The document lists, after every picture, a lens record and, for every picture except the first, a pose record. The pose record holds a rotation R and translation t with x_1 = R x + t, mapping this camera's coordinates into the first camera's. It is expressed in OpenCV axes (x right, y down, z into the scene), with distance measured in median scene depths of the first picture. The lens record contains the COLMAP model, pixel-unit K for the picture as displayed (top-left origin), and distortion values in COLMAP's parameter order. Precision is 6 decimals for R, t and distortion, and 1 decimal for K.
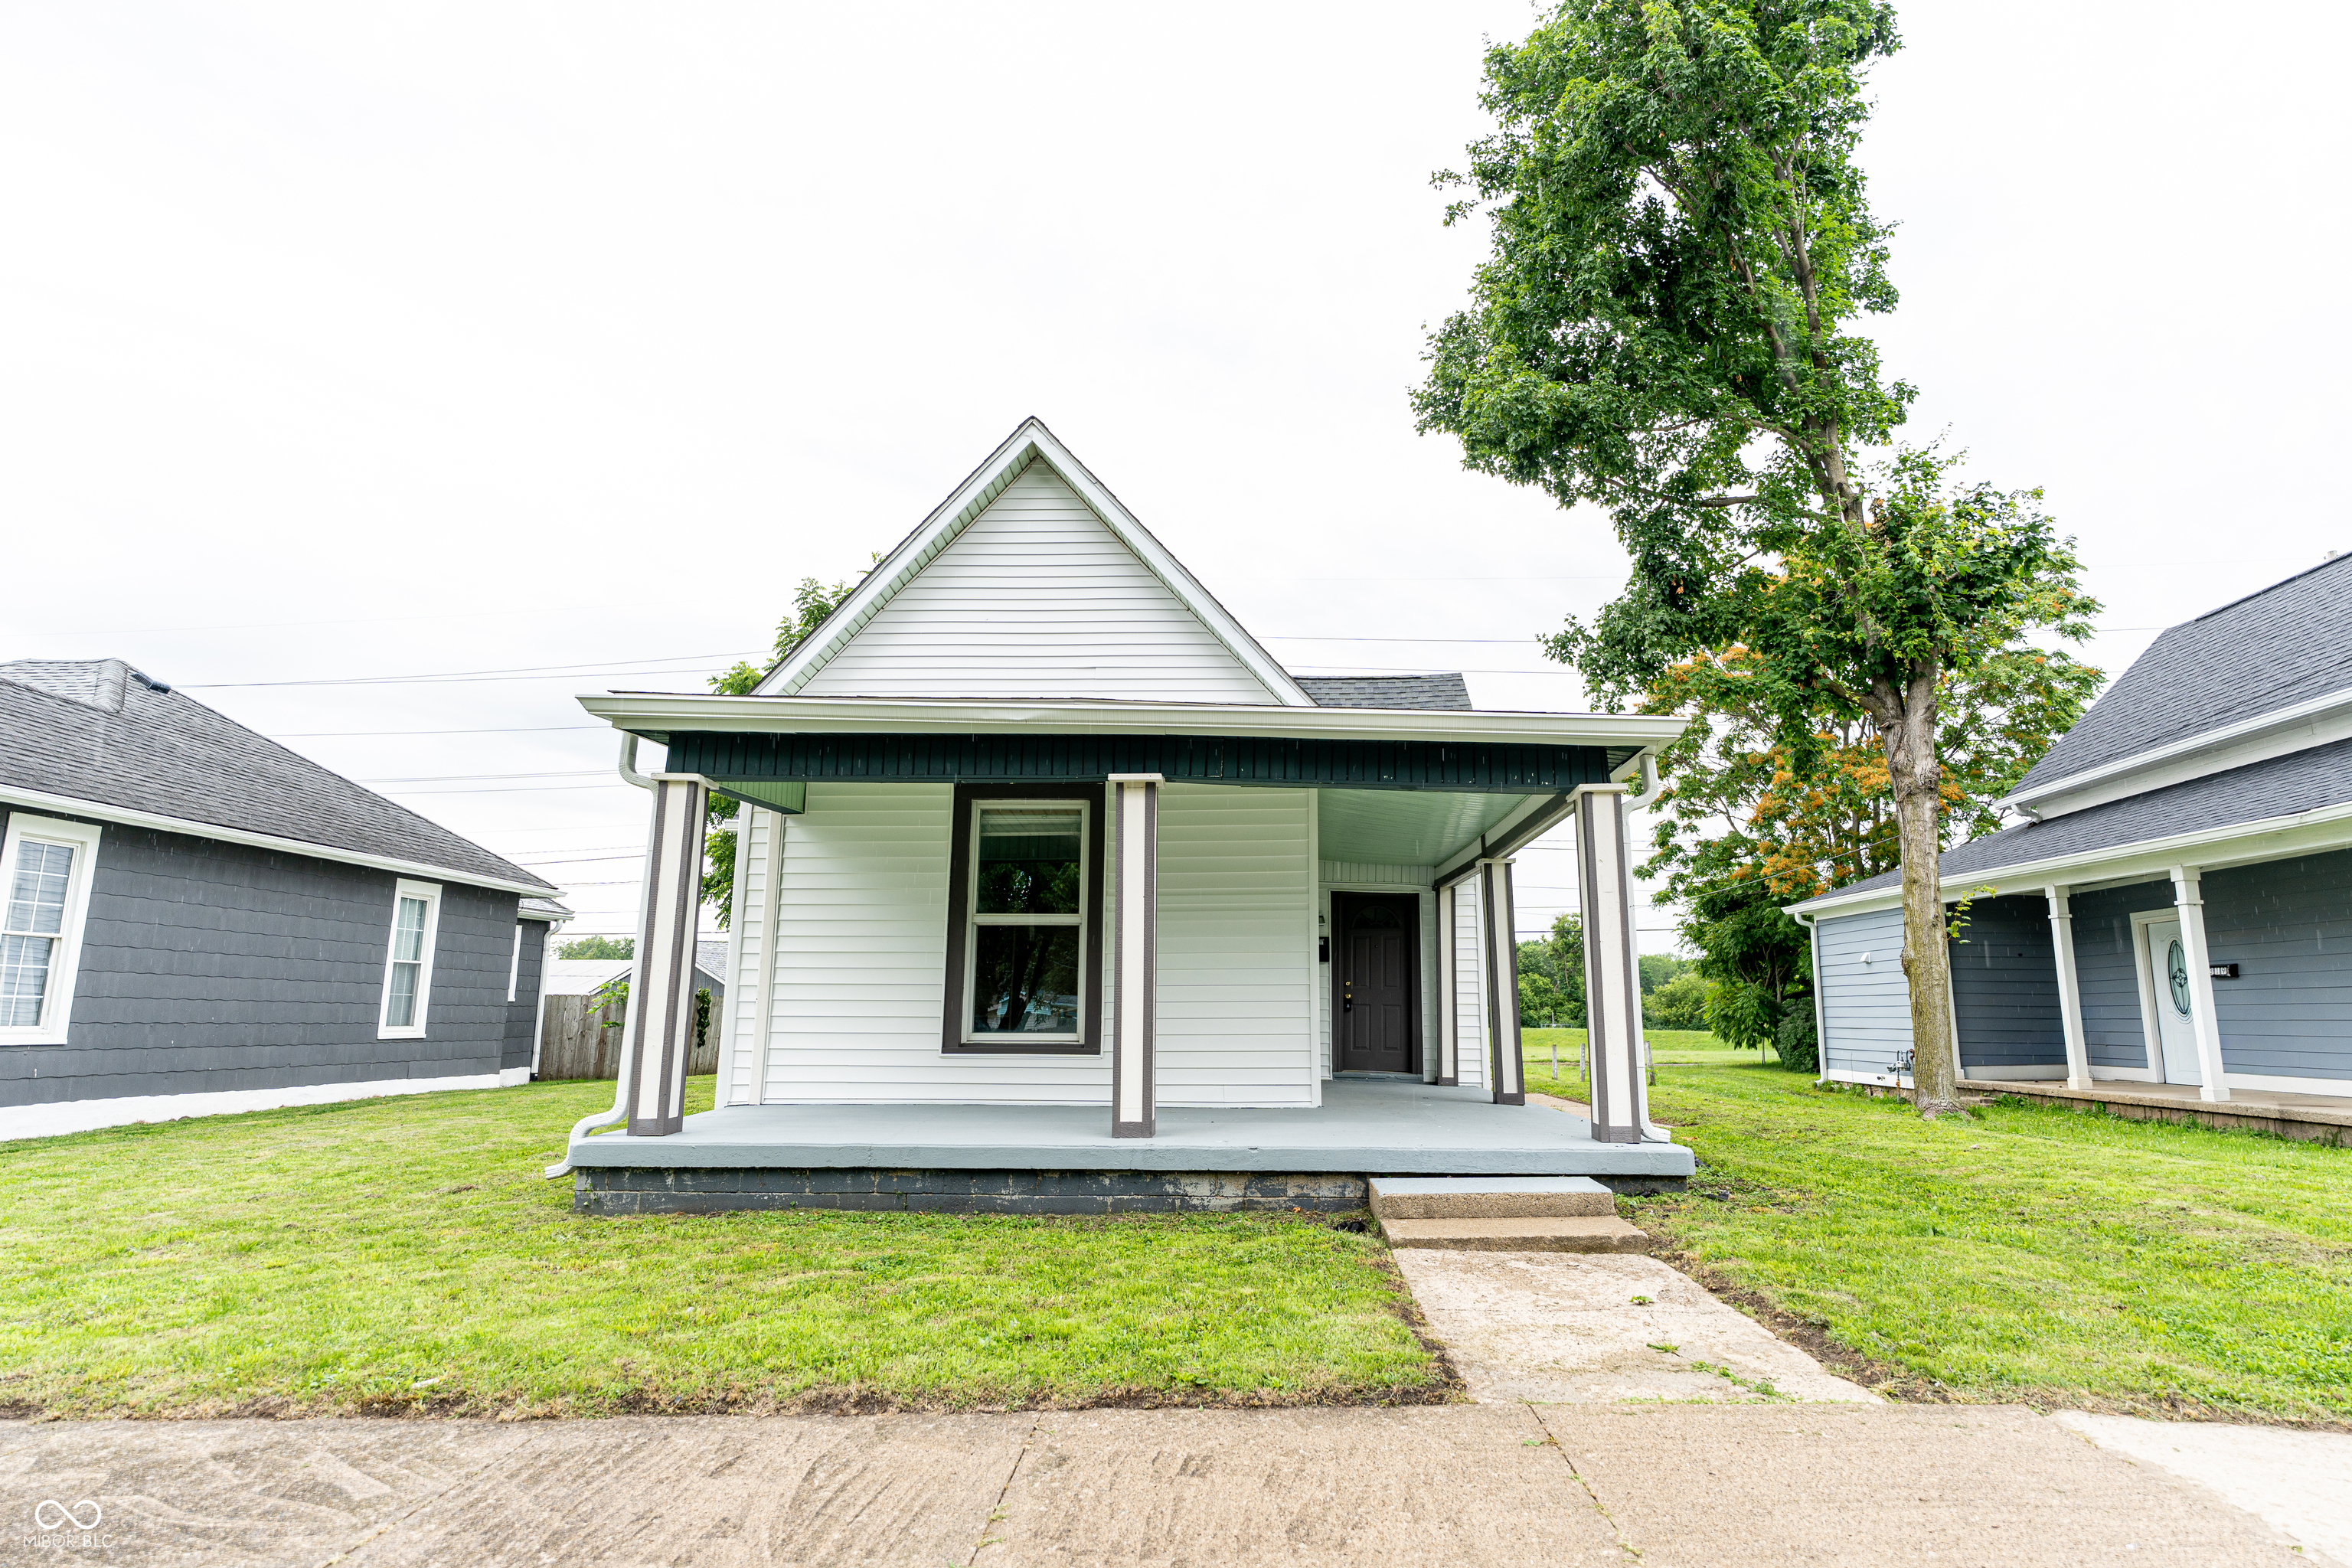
lens RADIAL K [[1239.6, 0, 1176.0], [0, 1239.6, 784.0], [0, 0, 1]] dist [0.037168, 0.000055]
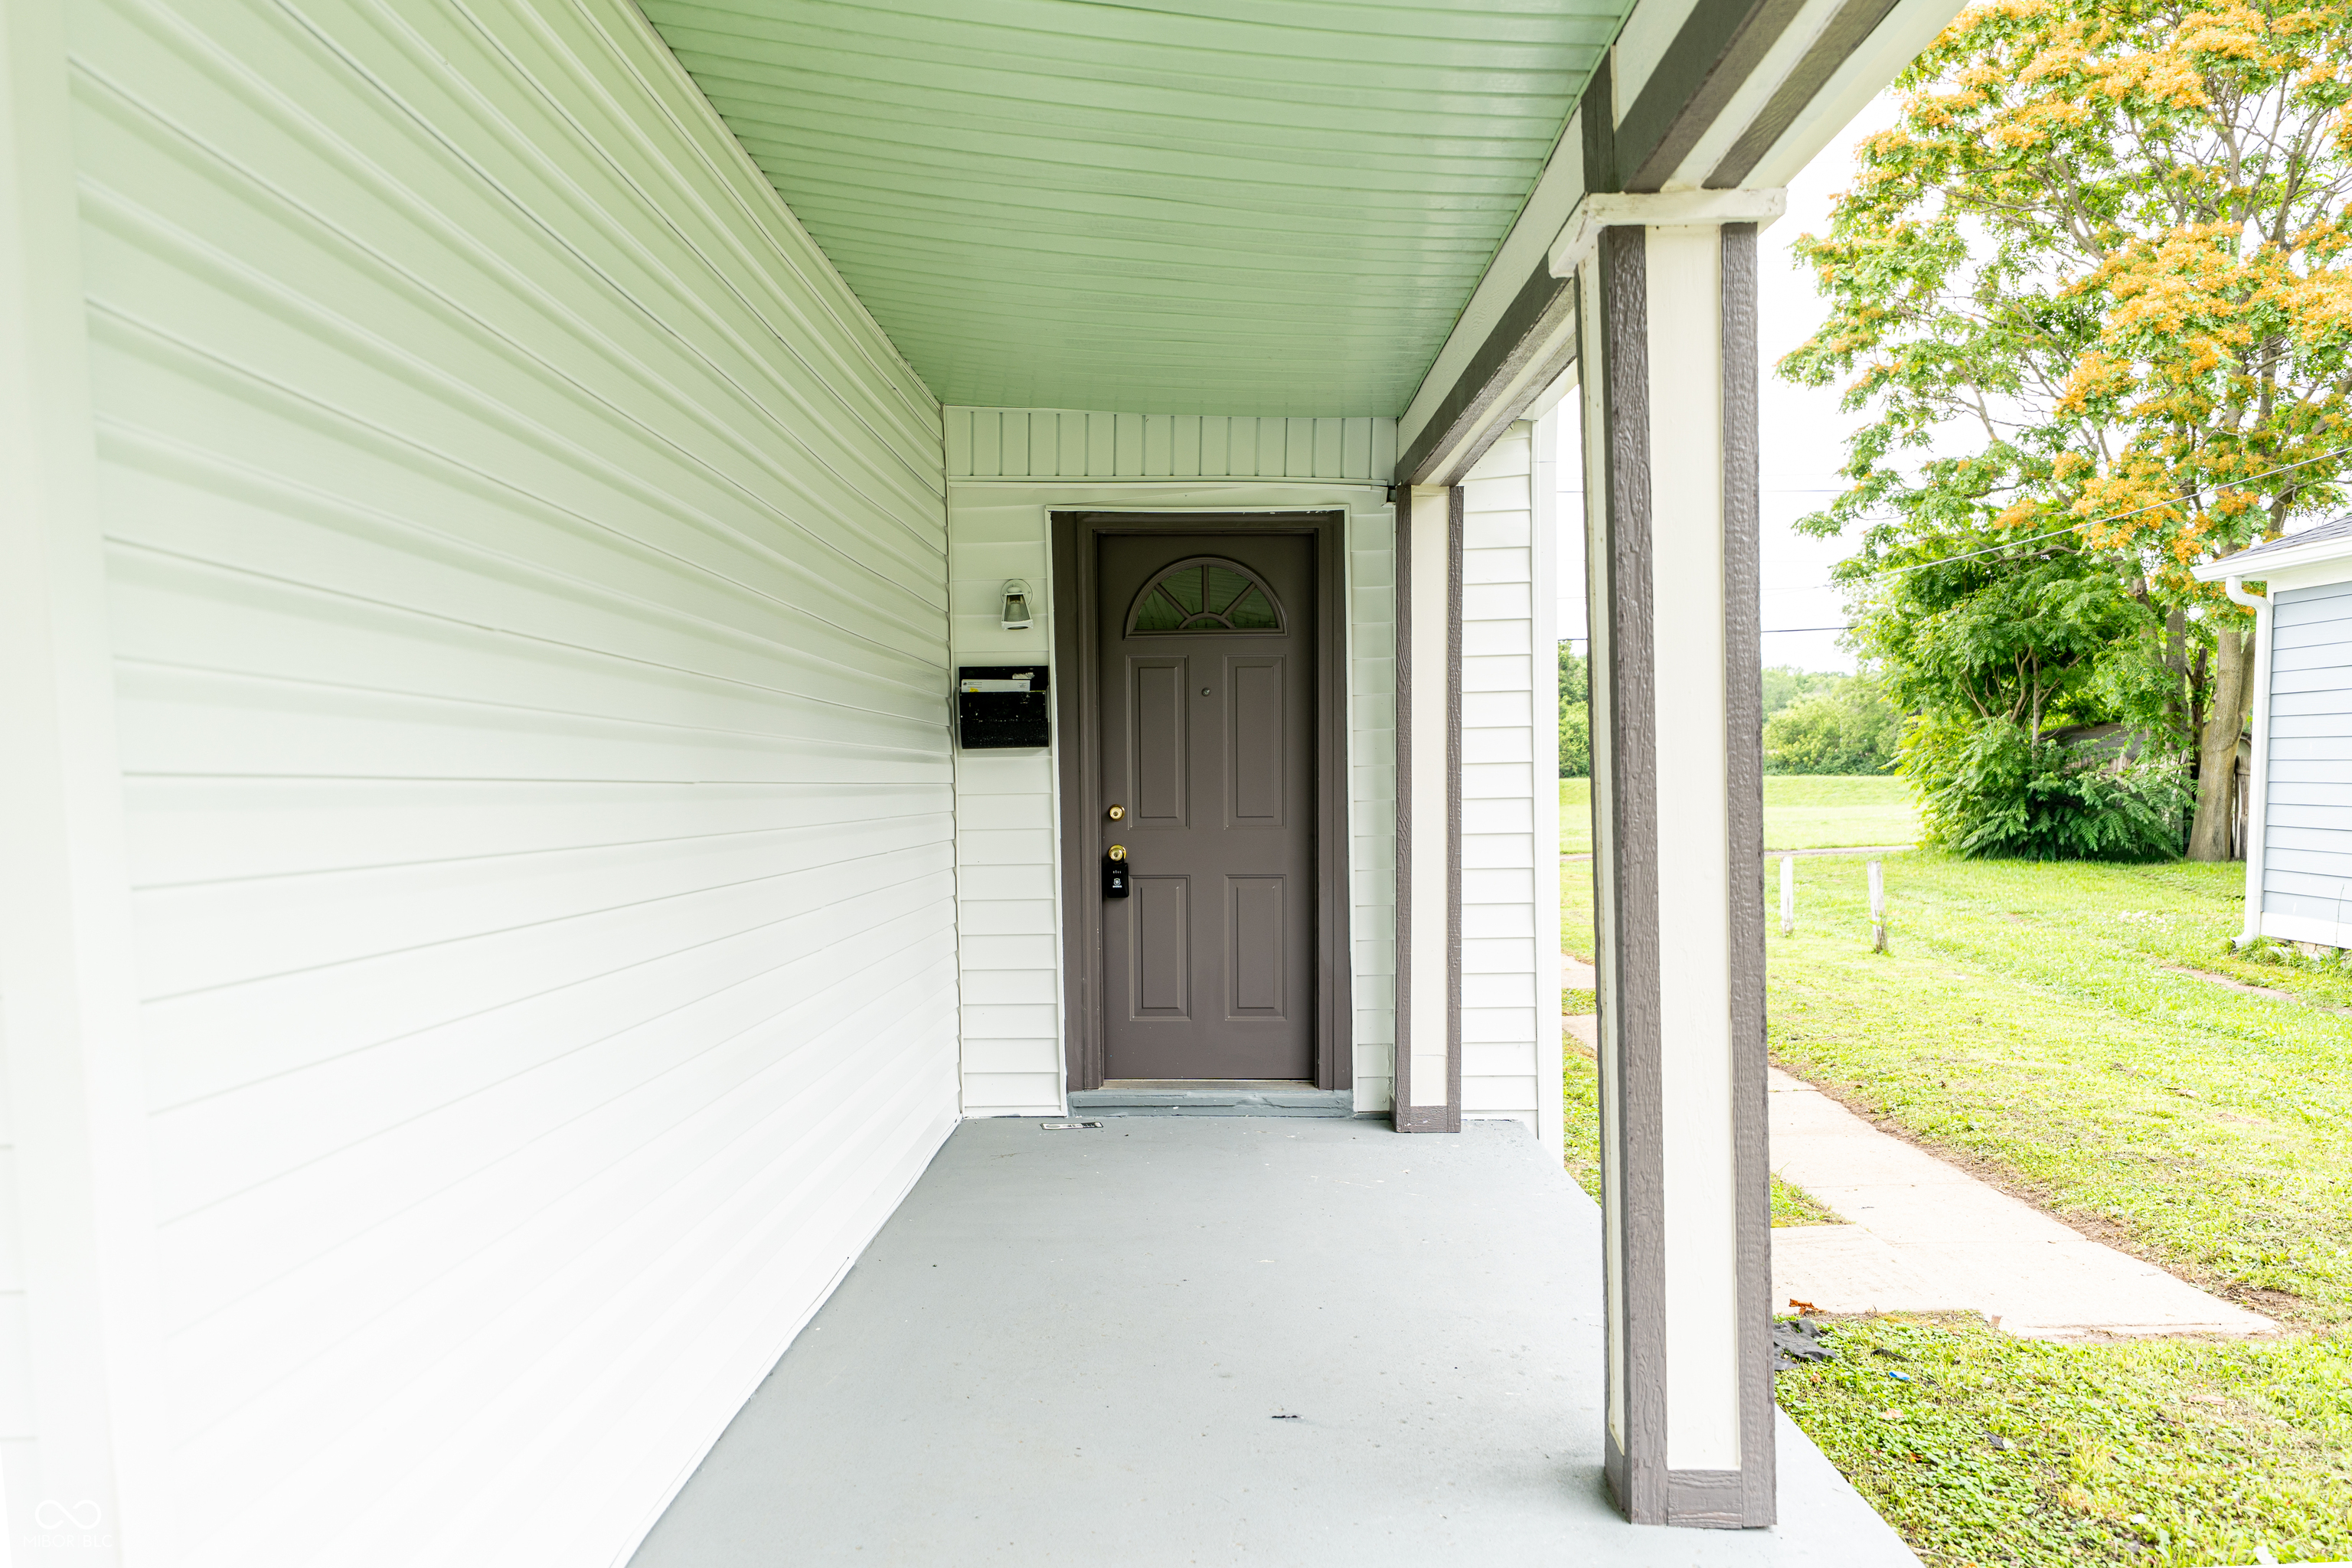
lens RADIAL K [[1661.4, 0, 1176.0], [0, 1661.4, 784.0], [0, 0, 1]] dist [0.000005, -0.000148]
pose [[0.999123, -0.027153, 0.031869, 0.065855], [0.020366, 0.980251, 0.196706, 0.034225], [-0.036581, -0.195885, 0.979944, 0.278913]]
